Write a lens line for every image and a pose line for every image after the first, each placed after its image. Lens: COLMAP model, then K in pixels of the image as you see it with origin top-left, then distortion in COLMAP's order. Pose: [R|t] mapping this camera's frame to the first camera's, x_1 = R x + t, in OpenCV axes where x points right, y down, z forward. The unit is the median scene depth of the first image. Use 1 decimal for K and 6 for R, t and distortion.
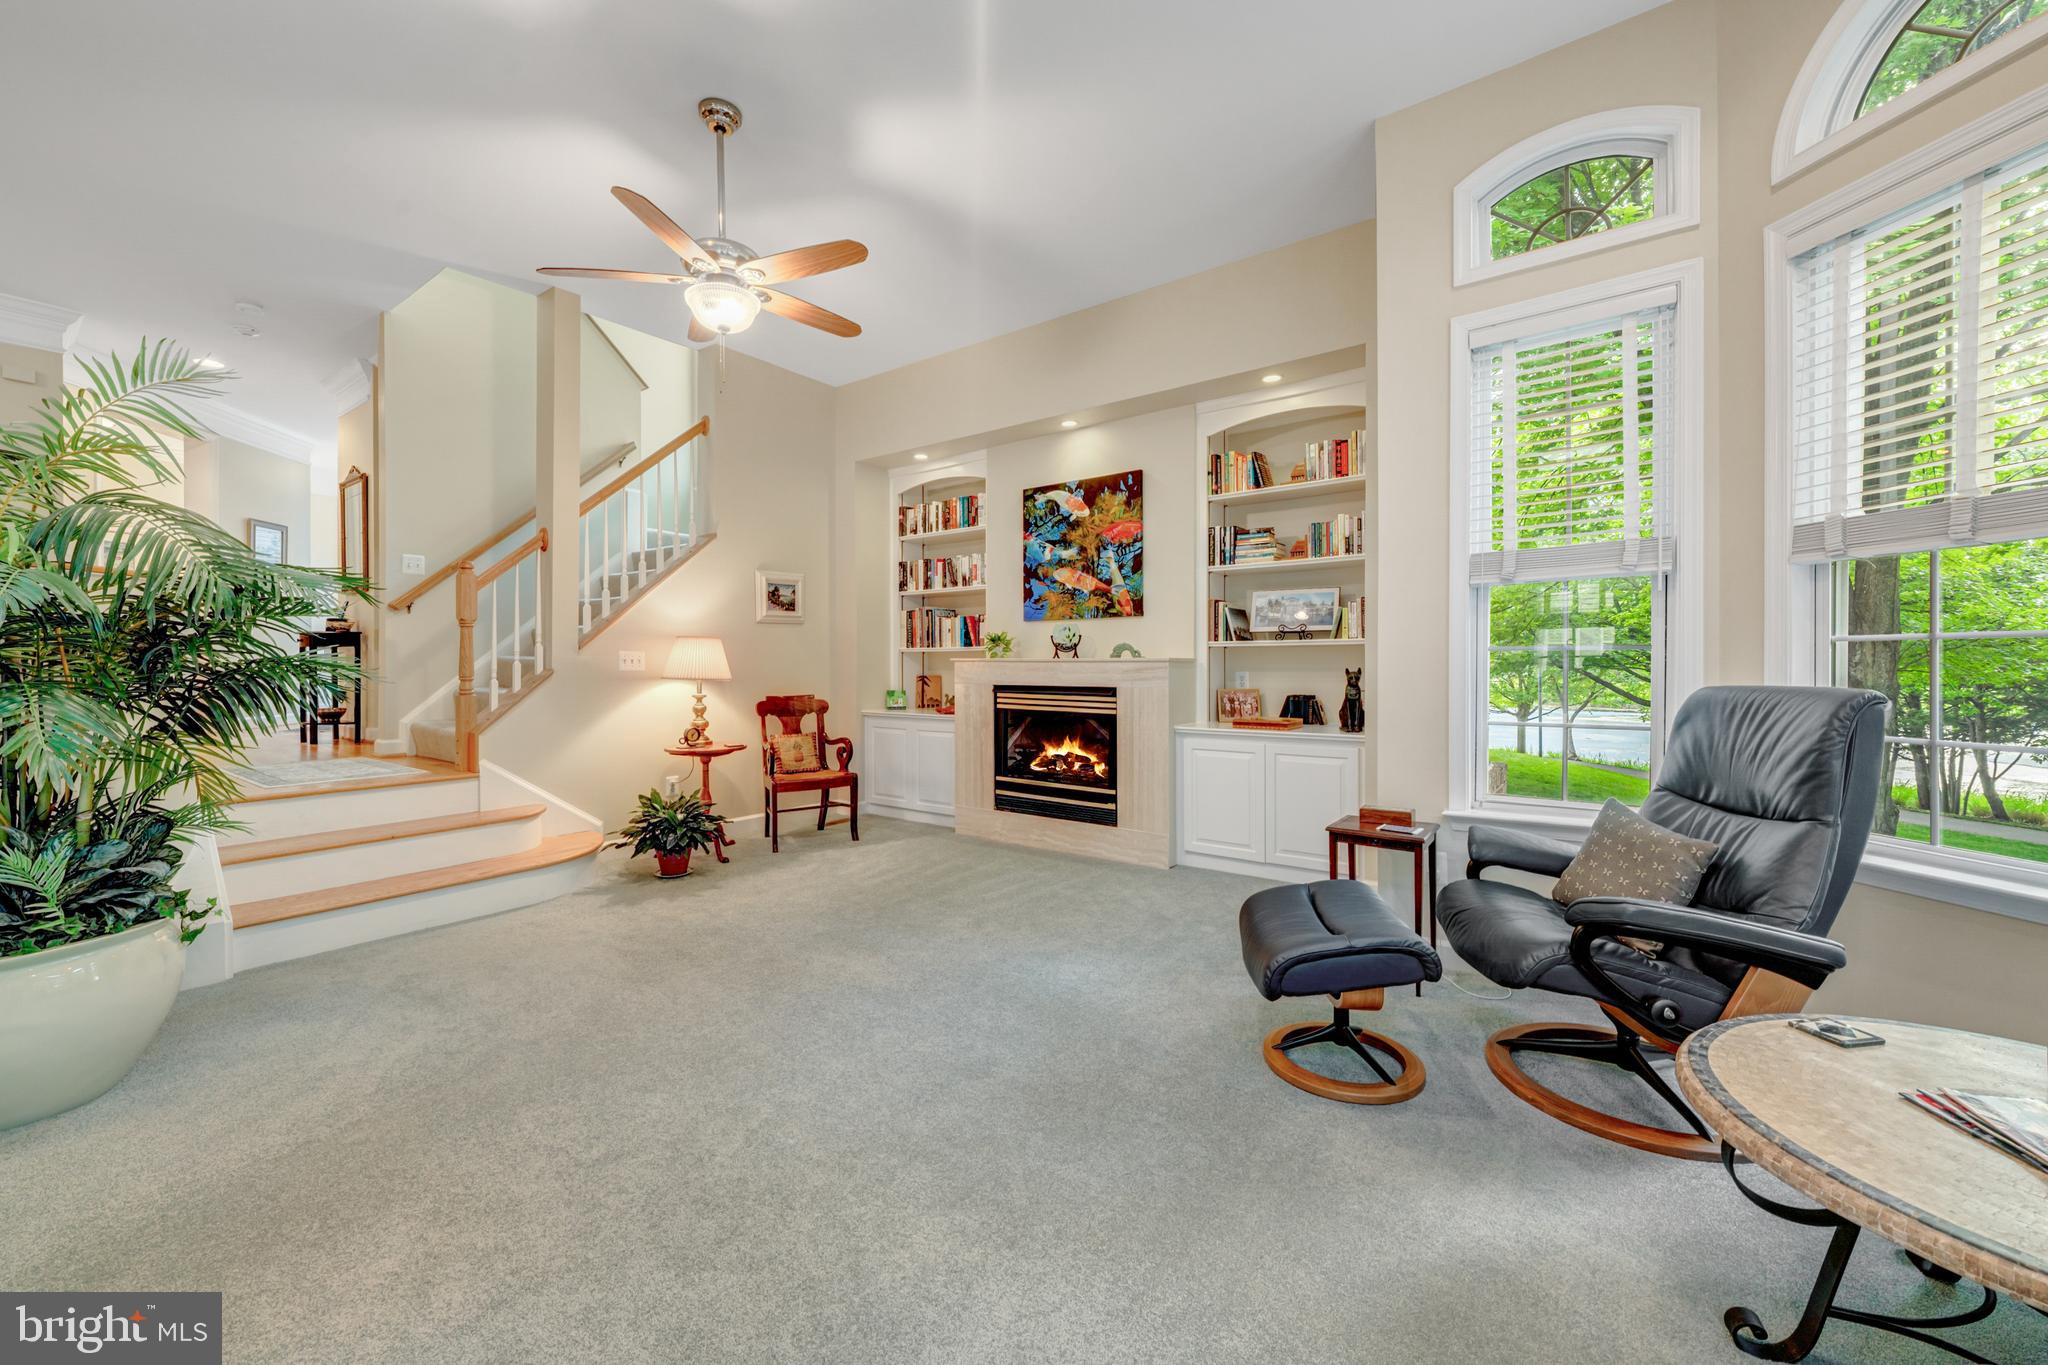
lens RADIAL K [[787.6, 0, 1012.5], [0, 787.6, 671.5], [0, 0, 1]] dist [-0.000667, -0.000026]
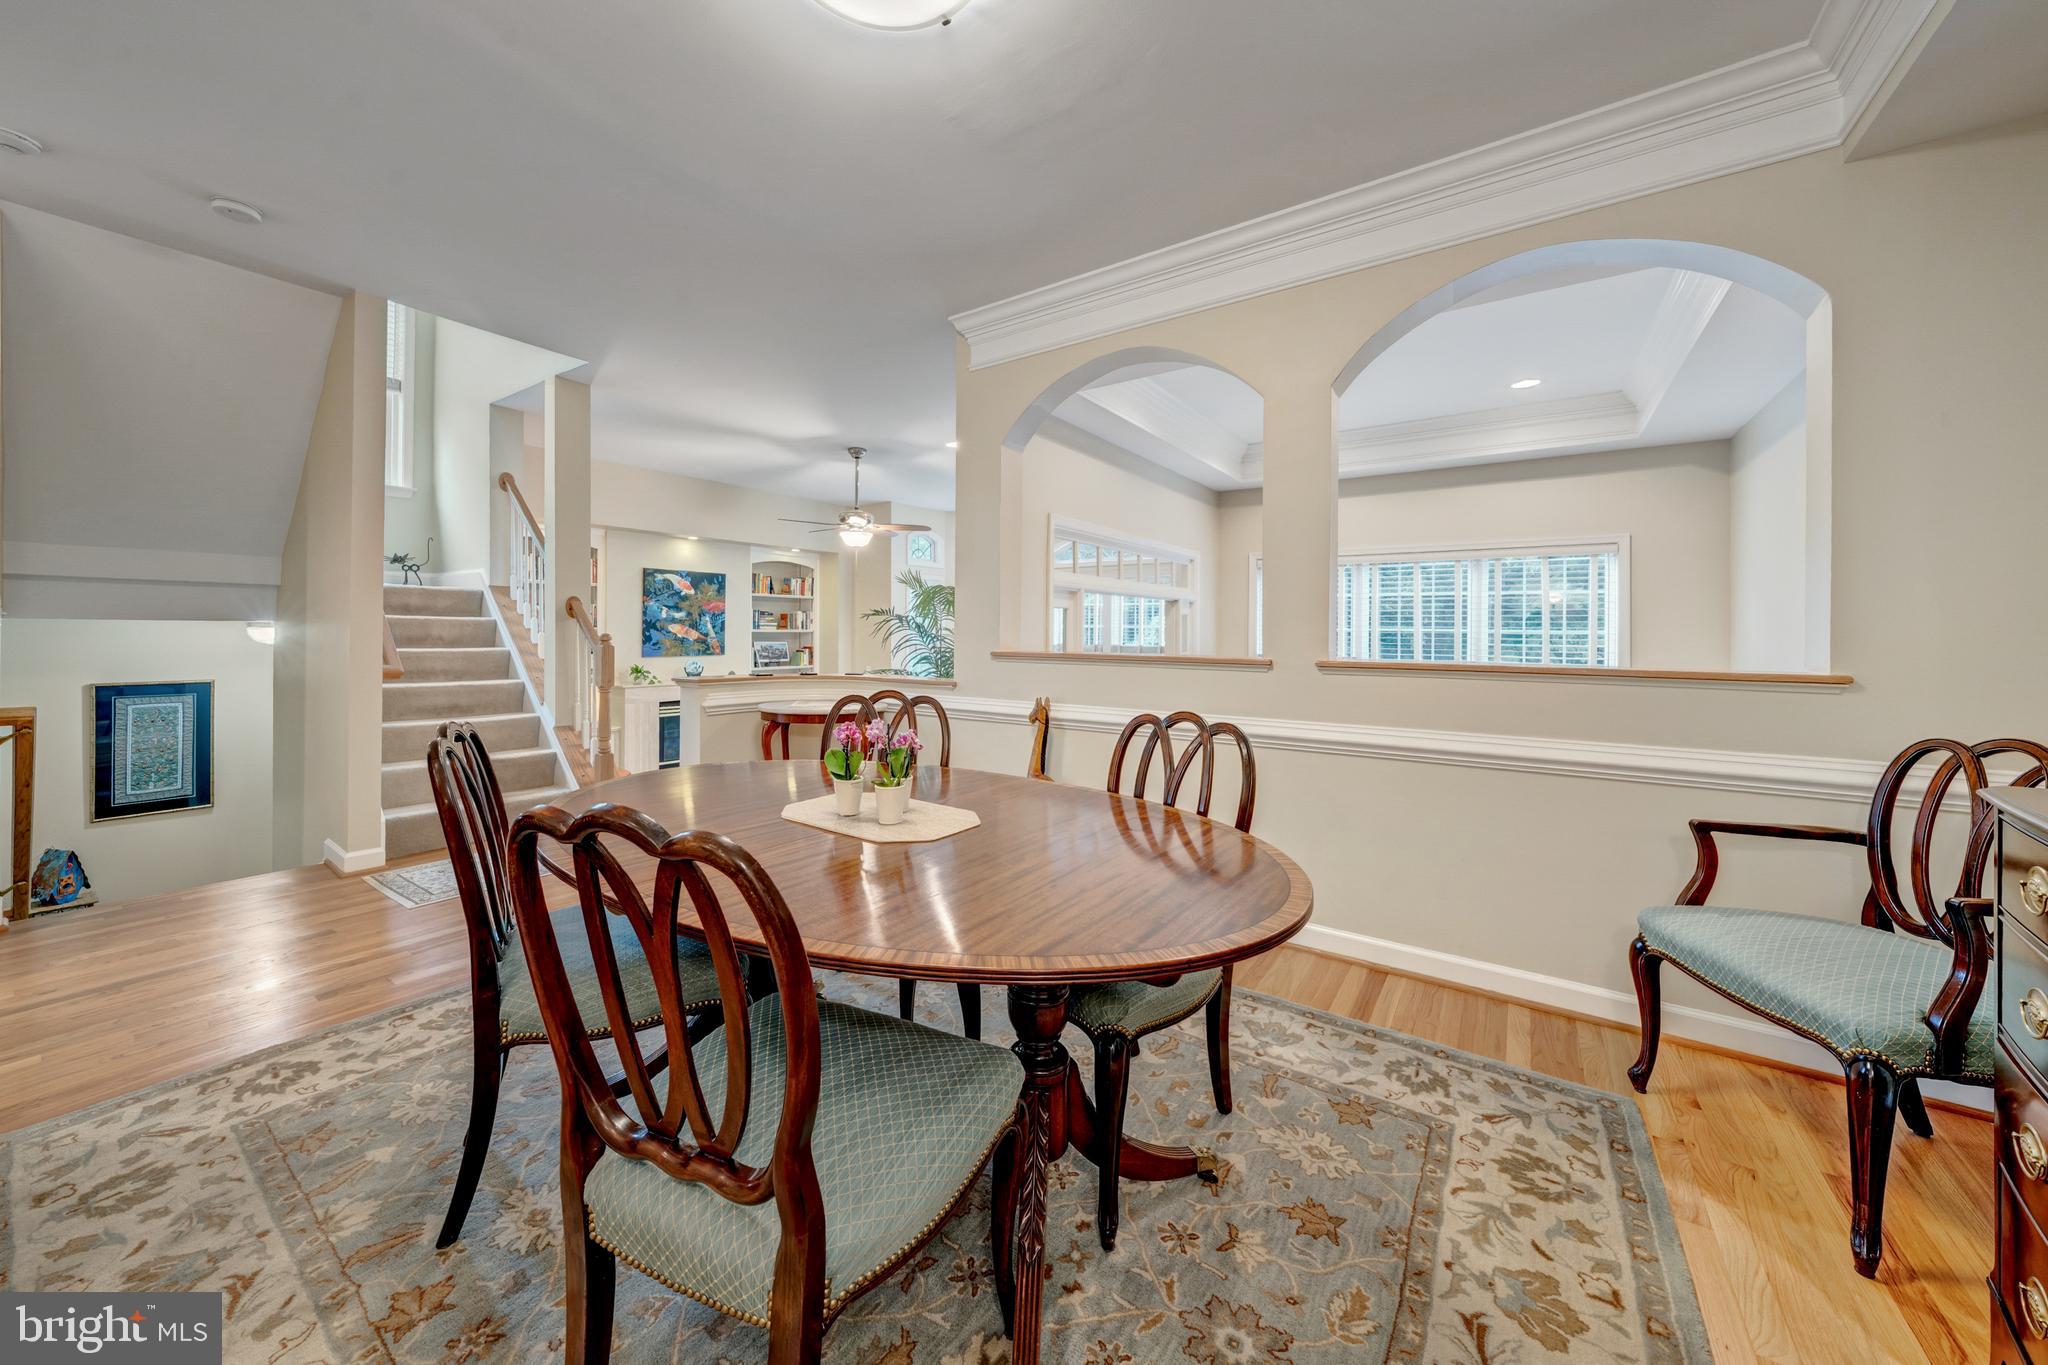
lens RADIAL K [[726.9, 0, 1015.2], [0, 726.9, 630.1], [0, 0, 1]] dist [-0.002417, -0.000118]
pose [[-0.046487, 0.002326, 0.998916, -1.502196], [0.006621, 0.999976, -0.002020, -0.117374], [-0.998897, 0.006520, -0.046501, 0.404473]]
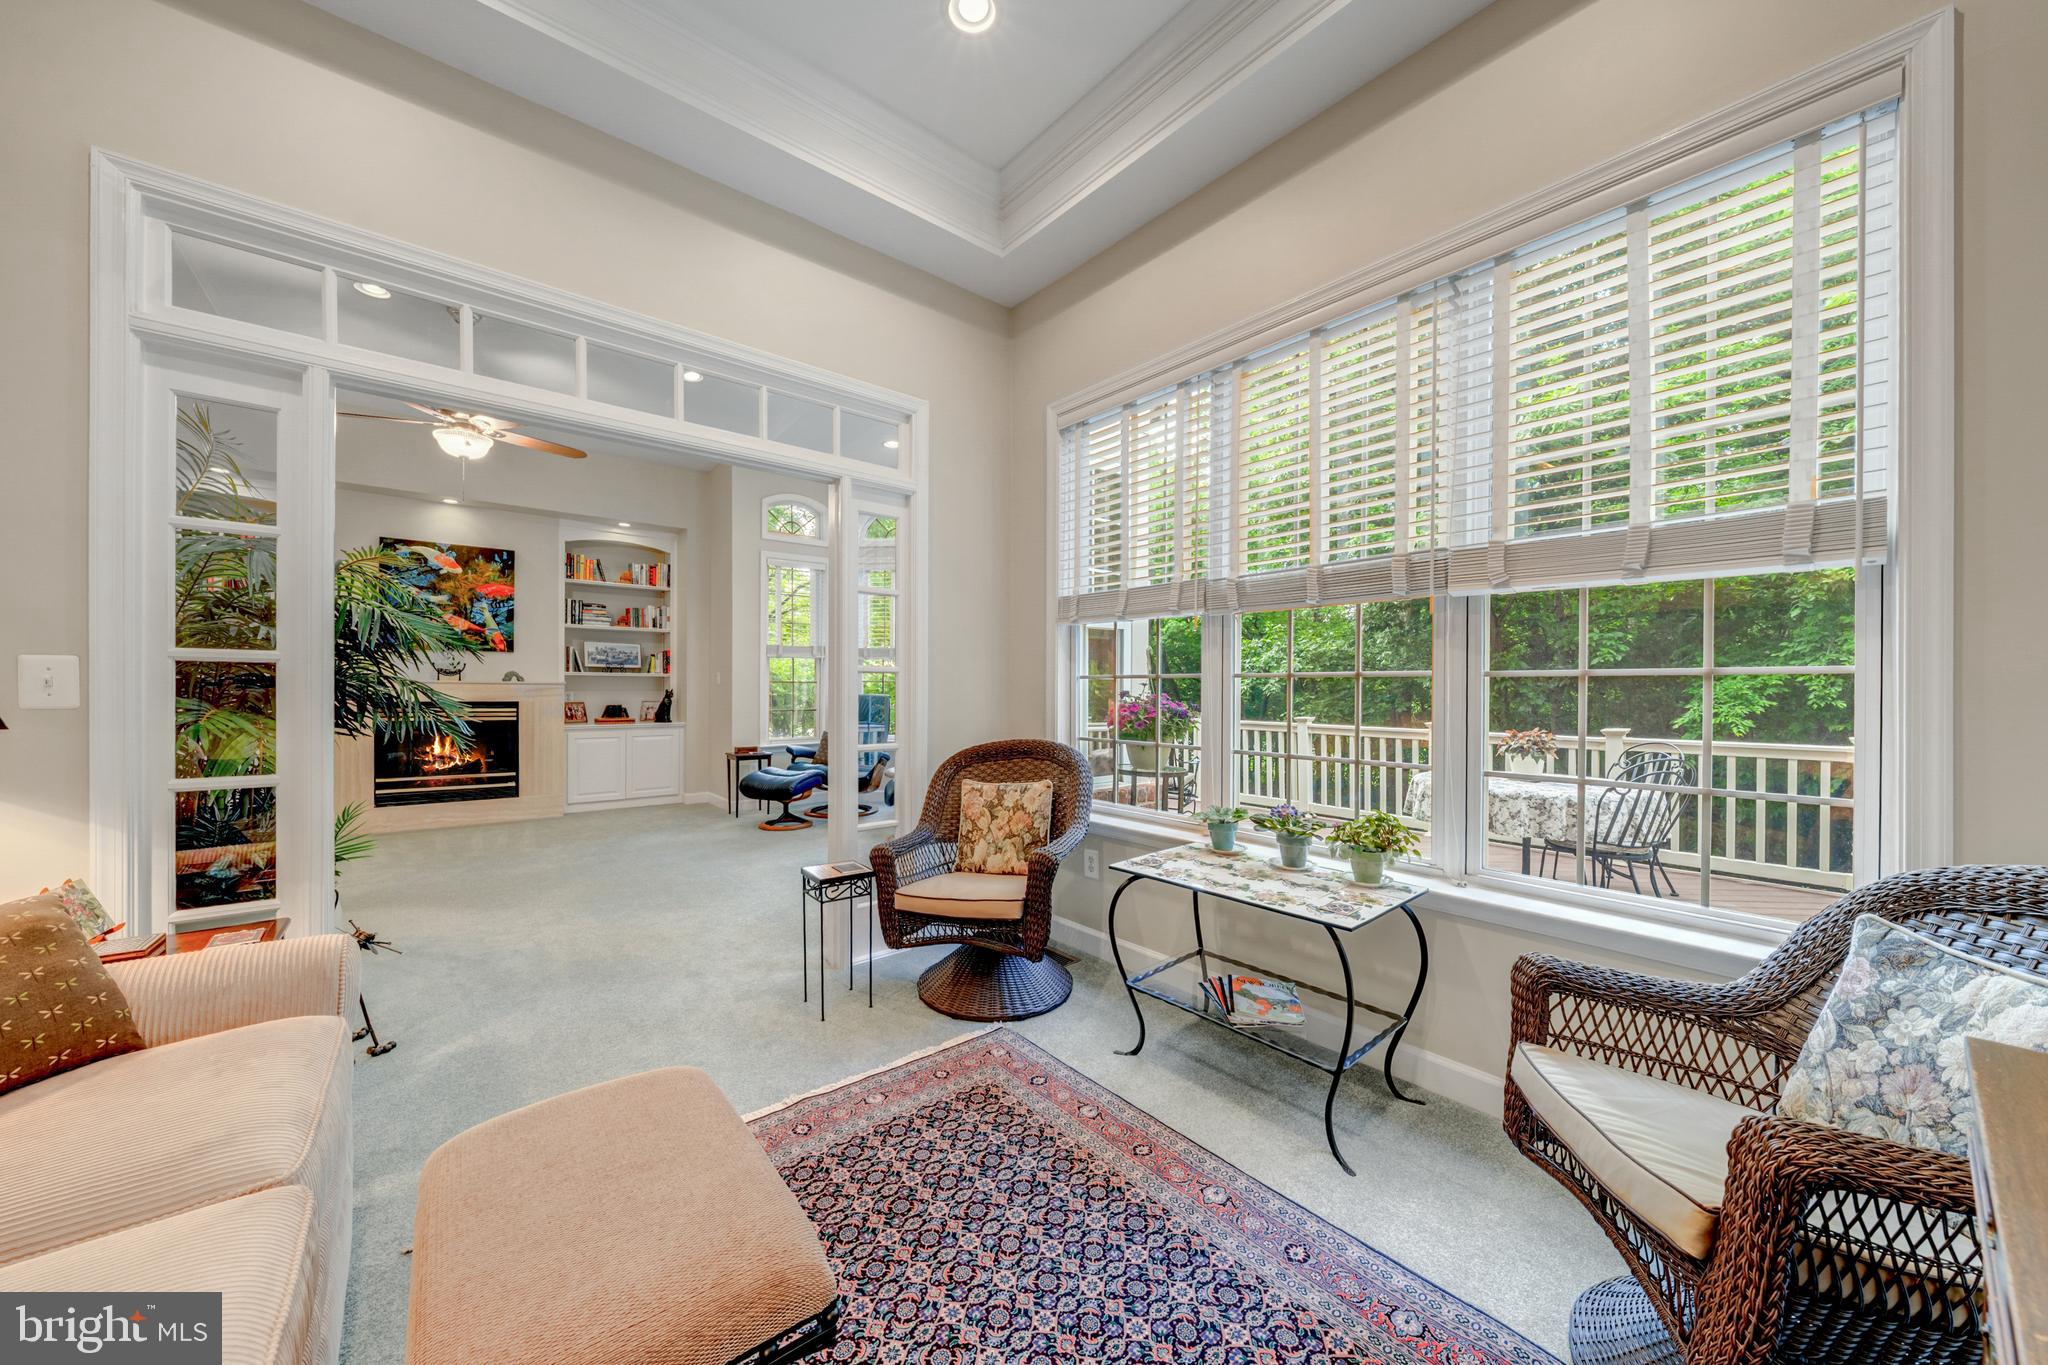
lens RADIAL K [[726.9, 0, 1013.0], [0, 726.9, 692.9], [0, 0, 1]] dist [-0.002417, -0.000118]
pose [[0.229190, 0.002078, 0.973379, -0.902789], [0.005330, 0.999980, -0.003390, 0.013178], [-0.973367, 0.005966, 0.229175, -0.188933]]
